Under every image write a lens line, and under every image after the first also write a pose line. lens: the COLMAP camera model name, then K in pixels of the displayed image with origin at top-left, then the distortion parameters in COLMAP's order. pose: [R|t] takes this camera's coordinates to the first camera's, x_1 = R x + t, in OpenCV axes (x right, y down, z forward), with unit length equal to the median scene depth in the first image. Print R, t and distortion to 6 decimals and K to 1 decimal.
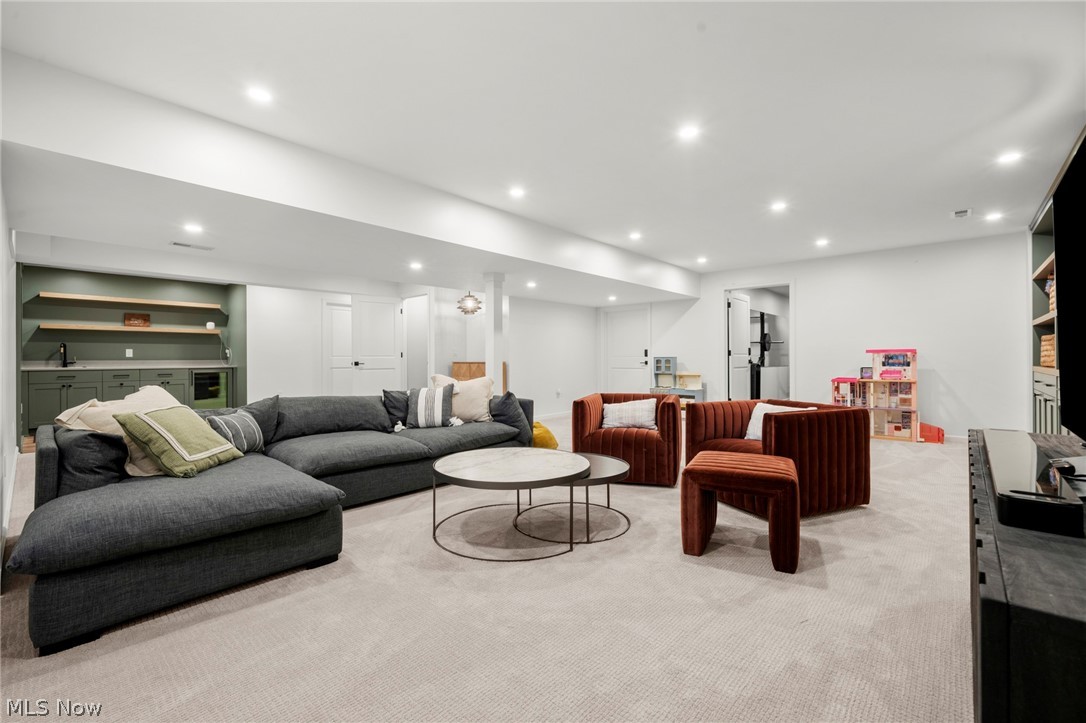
lens RADIAL K [[471.7, 0, 543.0], [0, 471.7, 361.5], [0, 0, 1]] dist [-0.001531, -0.000227]
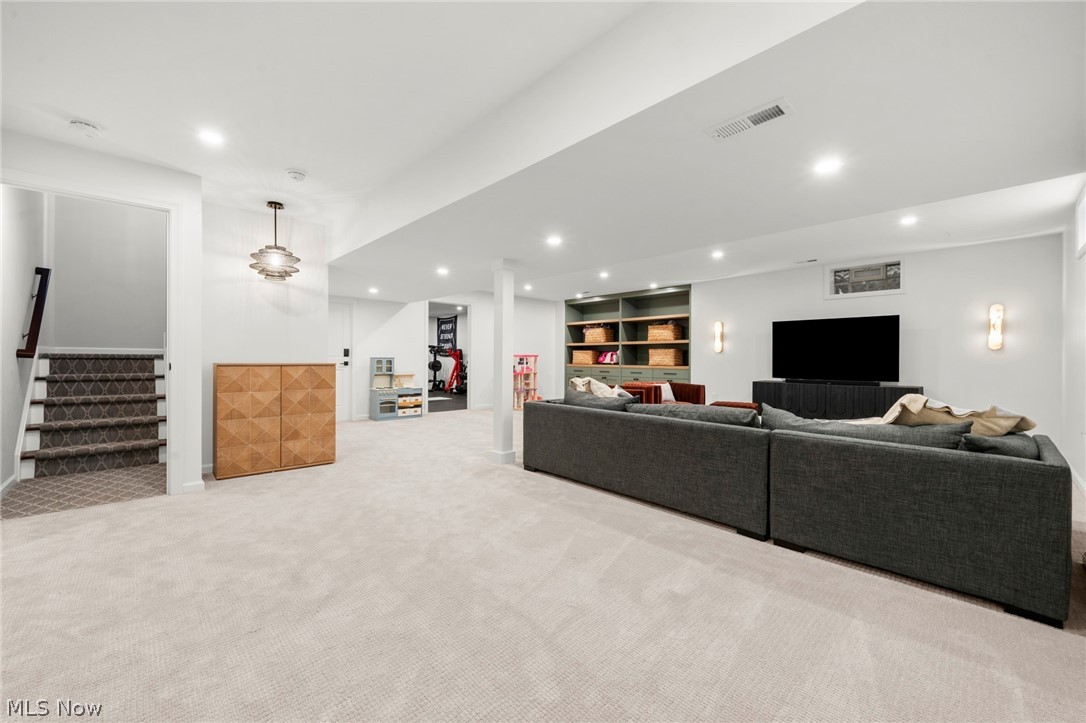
lens RADIAL K [[419.2, 0, 543.0], [0, 419.2, 361.5], [0, 0, 1]] dist [-0.000049, 0.000000]
pose [[0.057426, -0.001657, 0.998348, -0.638687], [-0.001342, 0.999998, 0.001737, -0.003134], [-0.998349, -0.001439, 0.057424, 0.647935]]
